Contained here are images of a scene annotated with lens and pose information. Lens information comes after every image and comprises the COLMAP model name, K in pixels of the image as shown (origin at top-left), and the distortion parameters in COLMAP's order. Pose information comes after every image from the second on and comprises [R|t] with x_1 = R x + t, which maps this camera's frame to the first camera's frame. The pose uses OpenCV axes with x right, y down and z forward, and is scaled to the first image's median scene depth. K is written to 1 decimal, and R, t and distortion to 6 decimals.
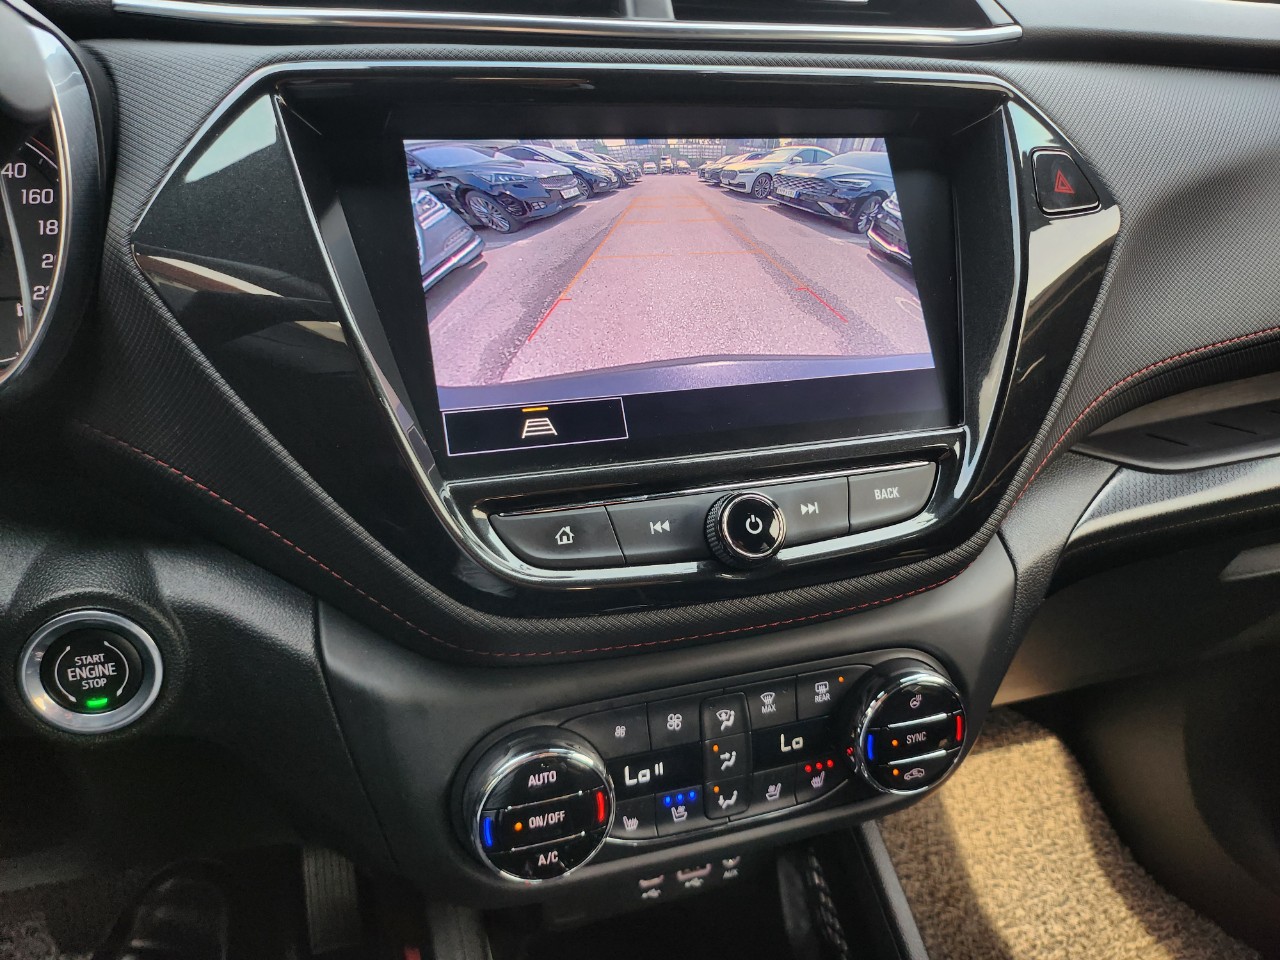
lens RADIAL K [[905.3, 0, 635.7], [0, 905.3, 481.6], [0, 0, 1]] dist [0.009039, -0.013150]
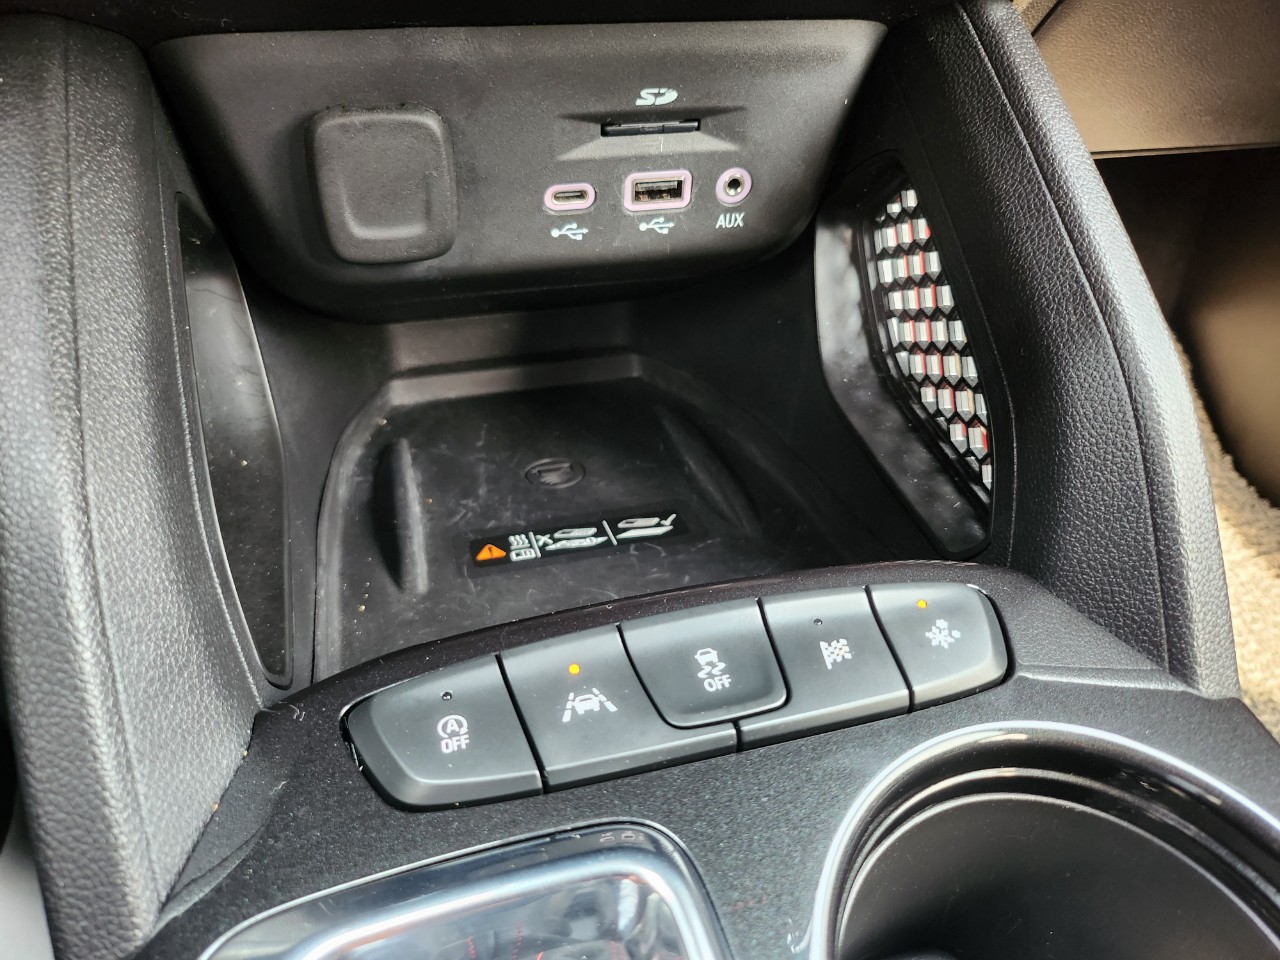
lens RADIAL K [[905.3, 0, 641.1], [0, 905.3, 478.4], [0, 0, 1]] dist [0.009039, -0.013150]
pose [[0.998860, 0.047624, 0.003282, 0.085563], [-0.046446, 0.953658, 0.297285, 0.601221], [0.011028, -0.297098, 0.954783, 0.666087]]
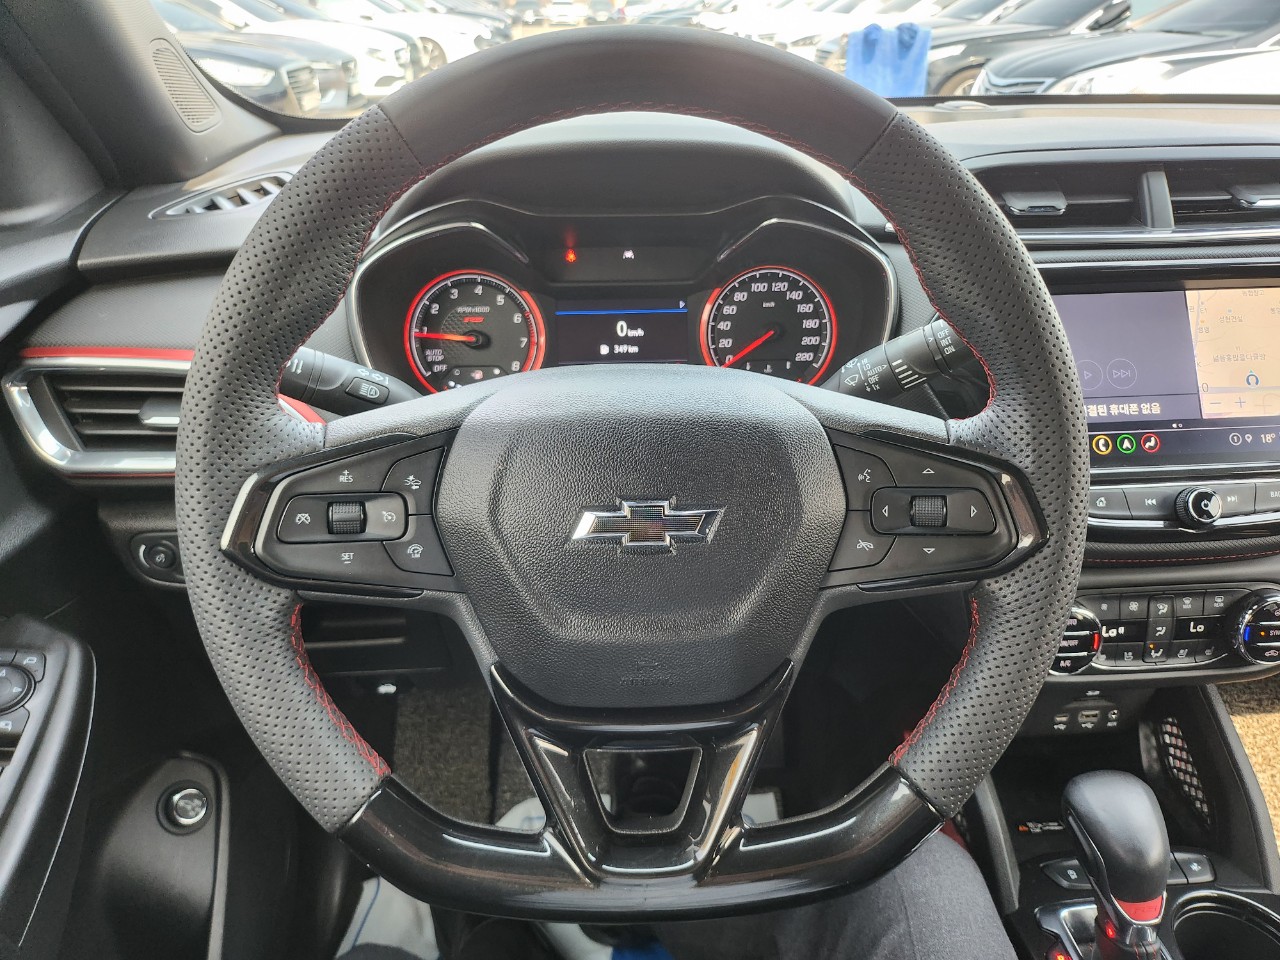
lens RADIAL K [[905.3, 0, 637.3], [0, 905.3, 488.0], [0, 0, 1]] dist [0.009039, -0.013150]
pose [[0.968659, 0.084527, -0.233571, -0.516264], [-0.073187, 0.995699, 0.056815, -0.008836], [0.237368, -0.037940, 0.970679, -1.017977]]
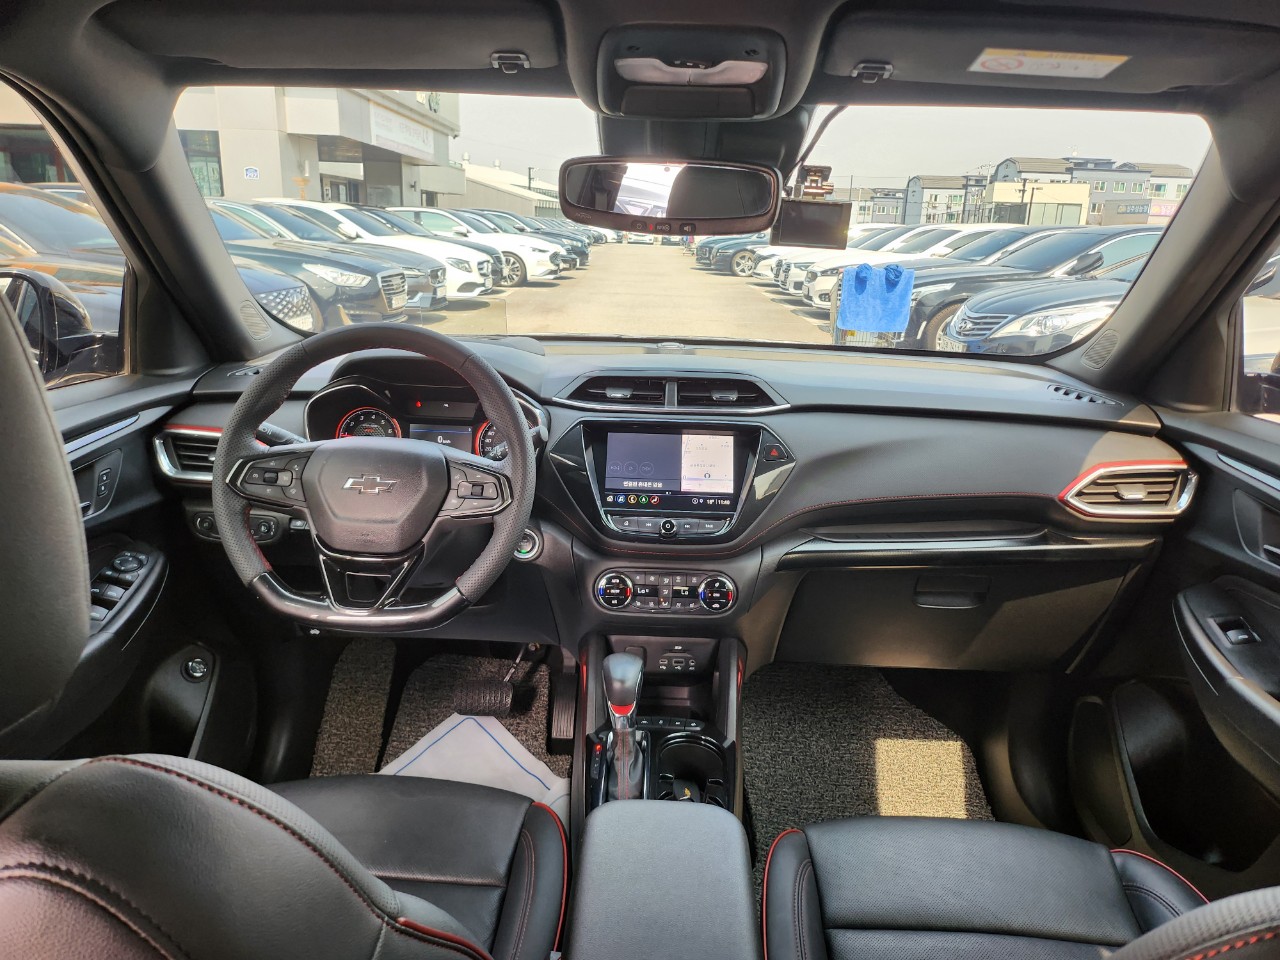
lens RADIAL K [[905.3, 0, 642.9], [0, 905.3, 480.6], [0, 0, 1]] dist [0.009039, -0.013150]
pose [[0.945371, 0.091834, -0.312796, 1.144060], [-0.144252, 0.978295, -0.148760, 0.424597], [0.292345, 0.185755, 0.938099, -2.650697]]
